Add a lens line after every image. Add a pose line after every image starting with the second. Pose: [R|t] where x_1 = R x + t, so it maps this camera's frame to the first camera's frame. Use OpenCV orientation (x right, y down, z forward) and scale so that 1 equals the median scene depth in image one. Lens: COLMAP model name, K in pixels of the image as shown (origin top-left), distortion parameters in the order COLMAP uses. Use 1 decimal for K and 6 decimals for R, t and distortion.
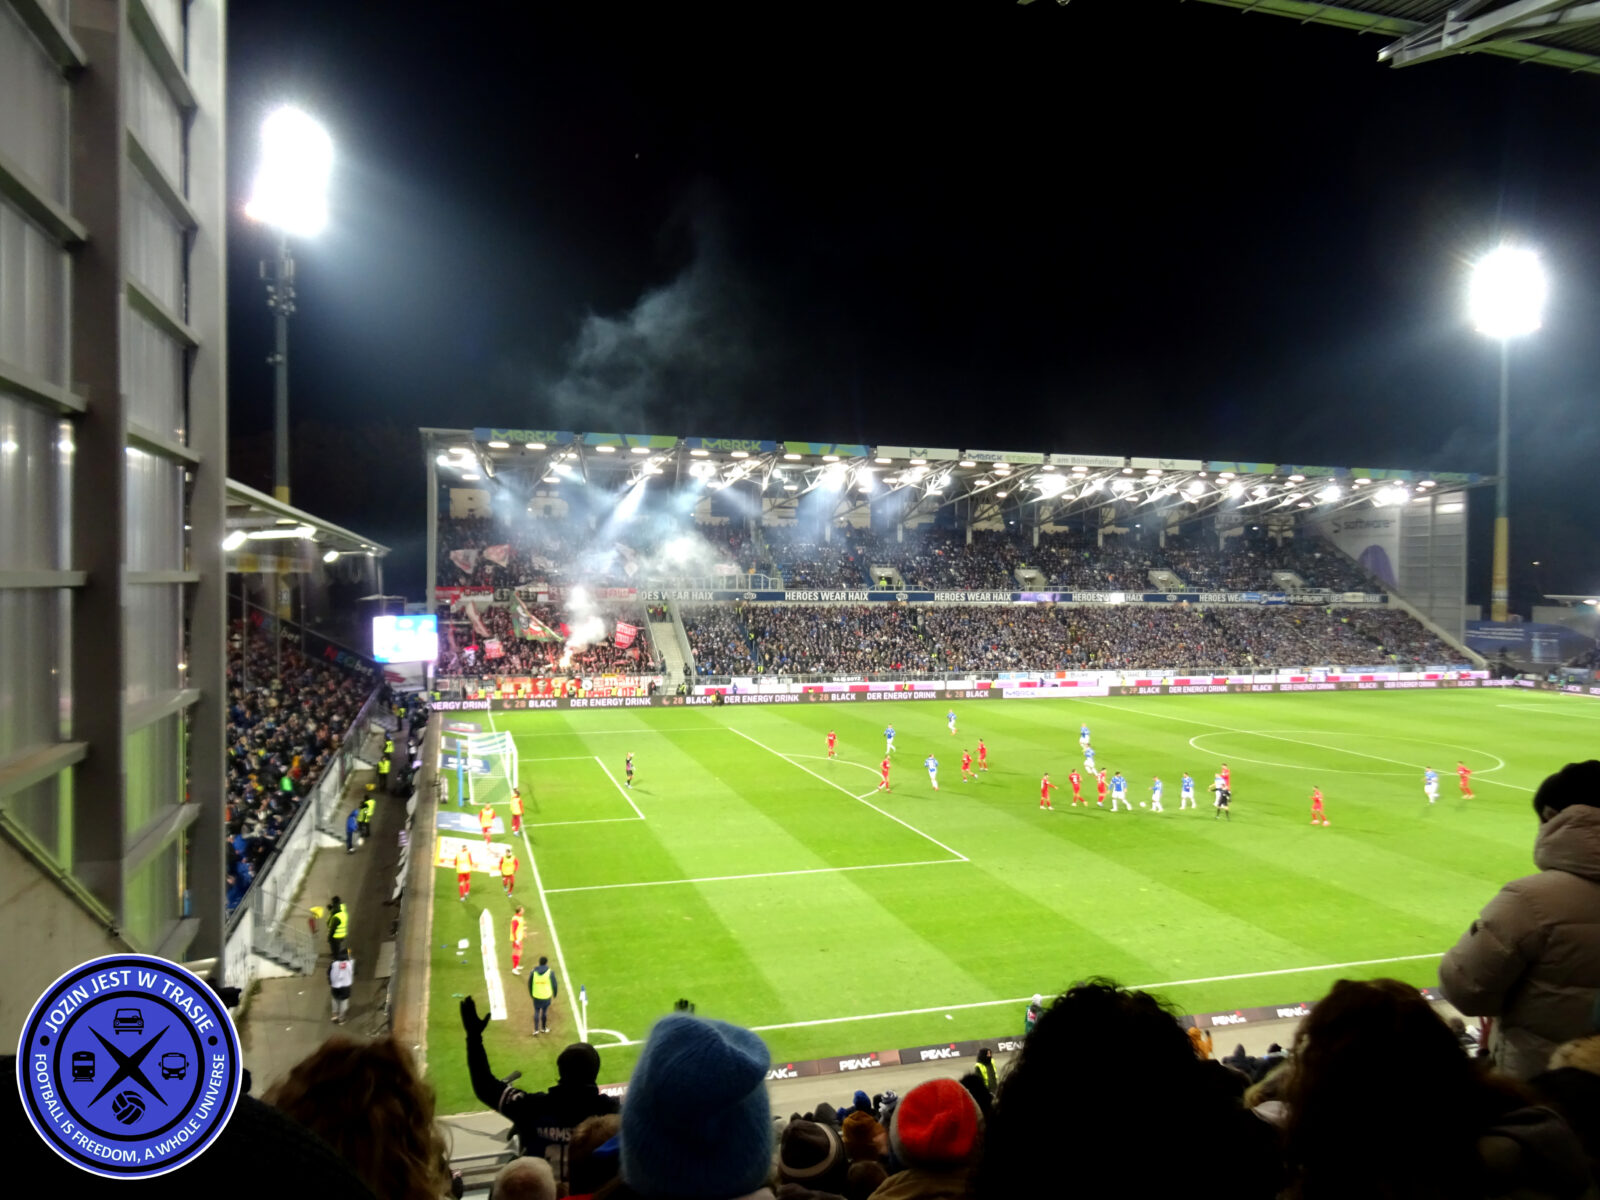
lens RADIAL K [[1142.0, 0, 800.0], [0, 1142.0, 600.0], [0, 0, 1]] dist [-0.003700, 0.033349]
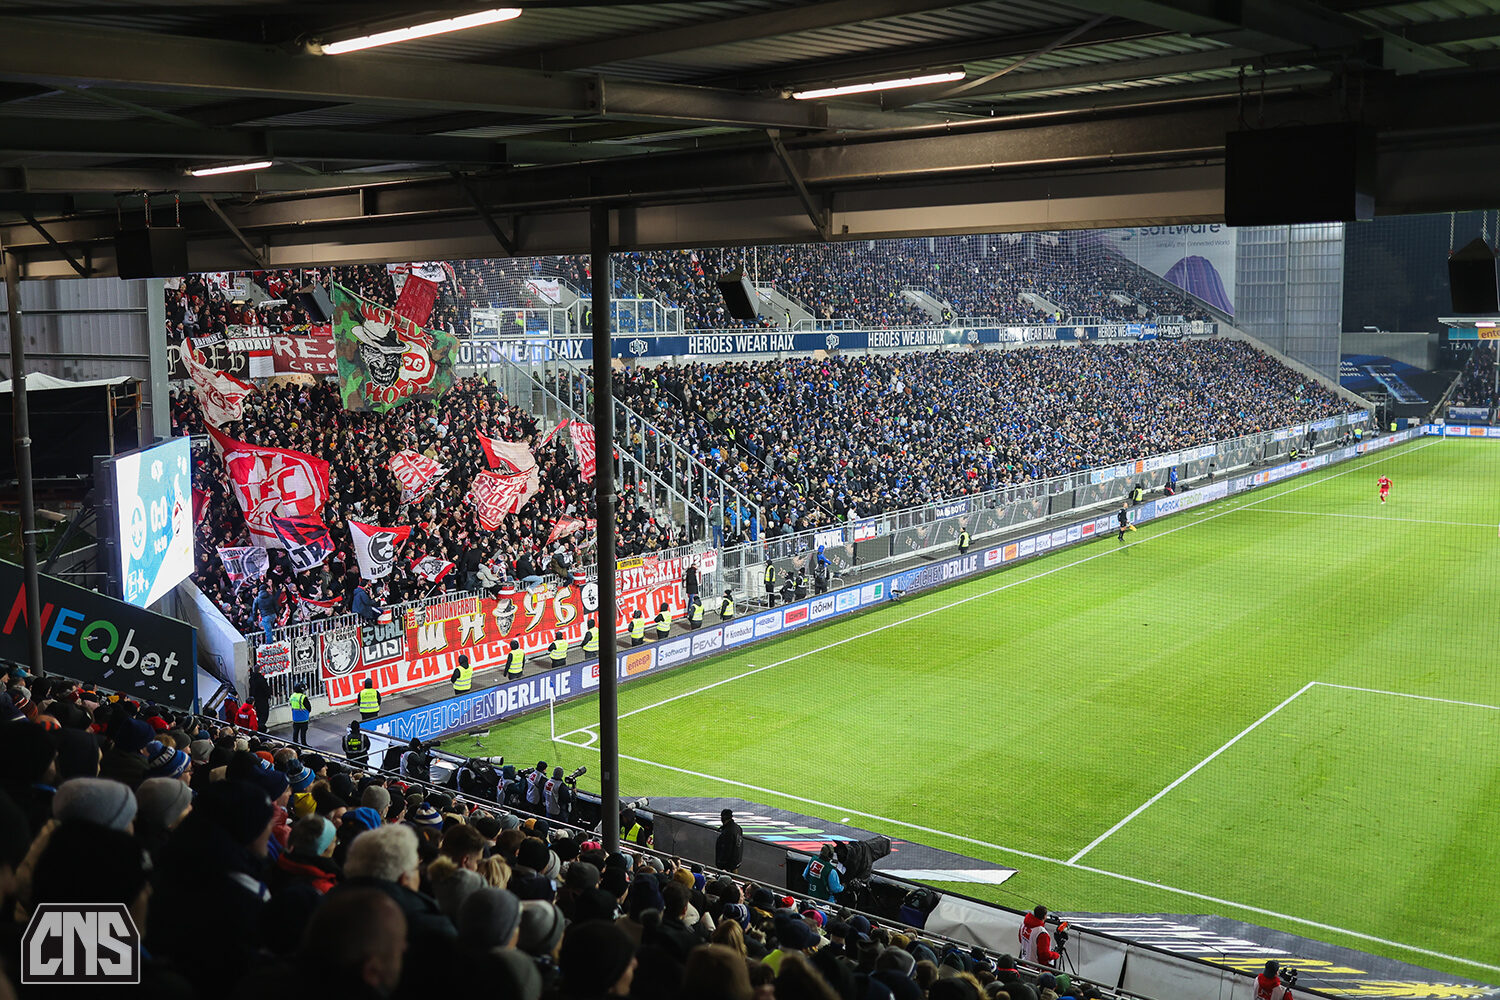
lens RADIAL K [[1402.7, 0, 695.3], [0, 1402.7, 482.3], [0, 0, 1]] dist [-0.010548, 0.013347]
pose [[0.823529, -0.082224, 0.561283, -0.427255], [0.028038, 0.994130, 0.104495, -0.009403], [-0.566581, -0.070317, 0.821001, 0.629870]]
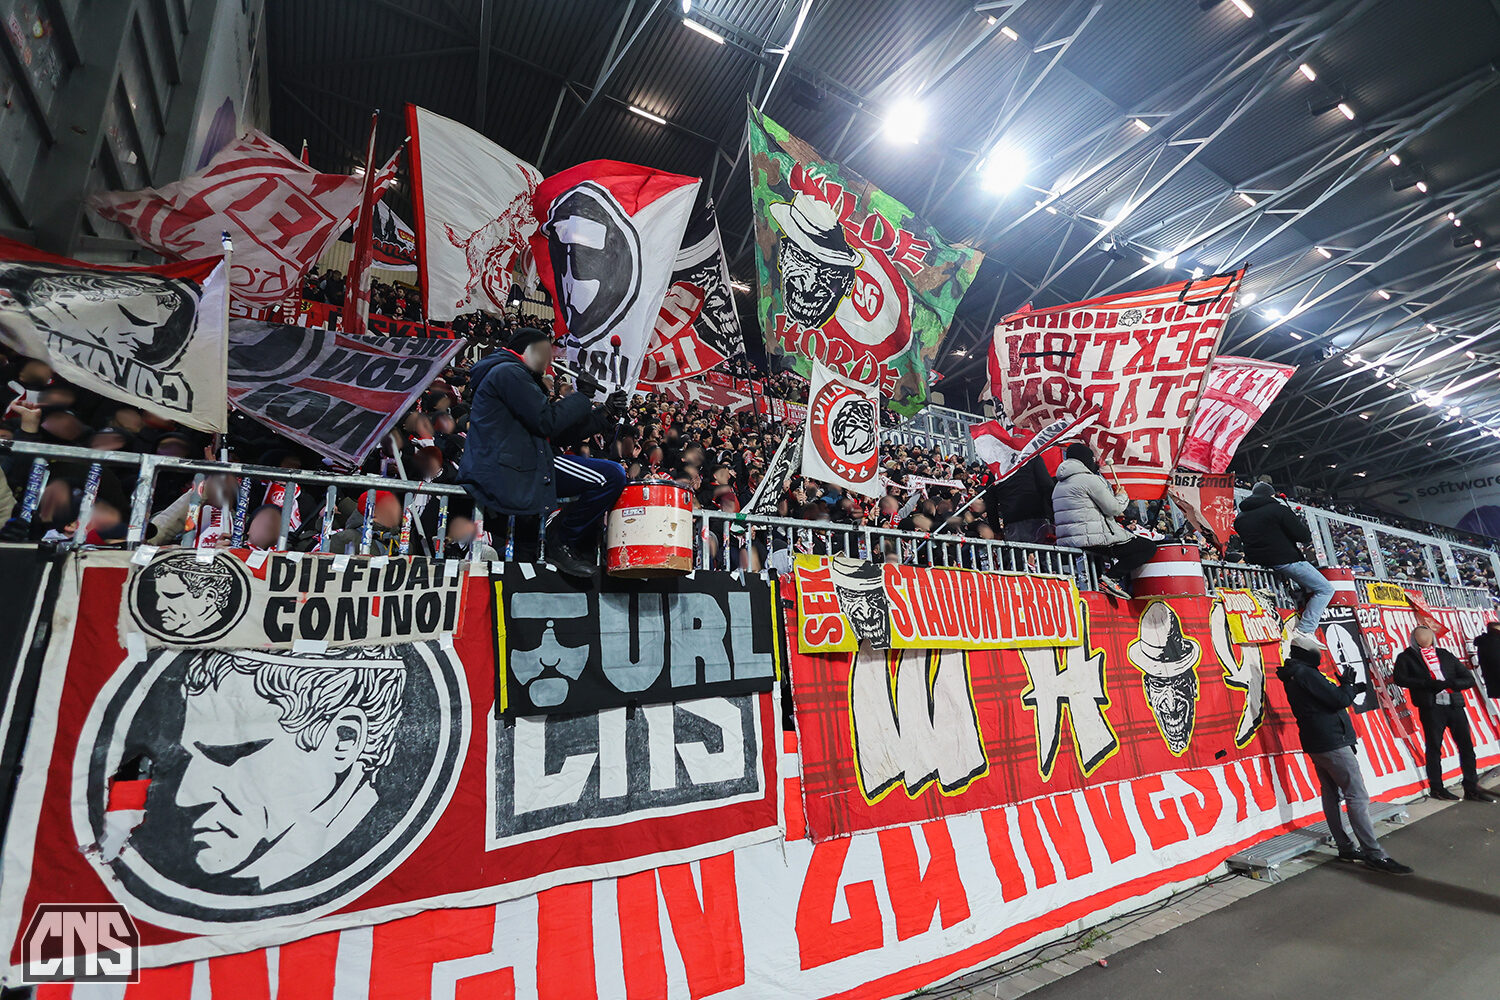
lens RADIAL K [[677.8, 0, 748.8], [0, 677.8, 484.2], [0, 0, 1]] dist [-0.002081, 0.000079]
pose [[0.963068, 0.027682, 0.267831, -0.282209], [0.046796, 0.962356, -0.267733, 0.075271], [-0.265160, 0.270378, 0.925519, 0.975948]]
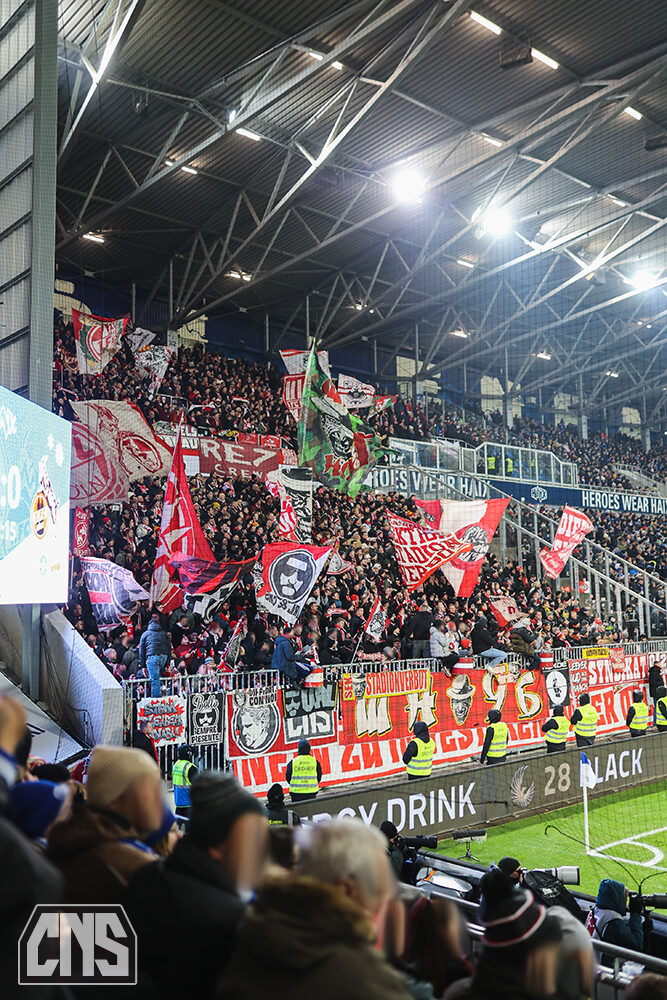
lens RADIAL K [[935.1, 0, 335.6], [0, 935.1, 521.5], [0, 0, 1]] dist [-0.010548, 0.013347]
pose [[0.908617, 0.010661, 0.417494, -0.357067], [0.033602, 0.994567, -0.098525, 0.055259], [-0.416277, 0.103550, 0.903322, 0.823529]]
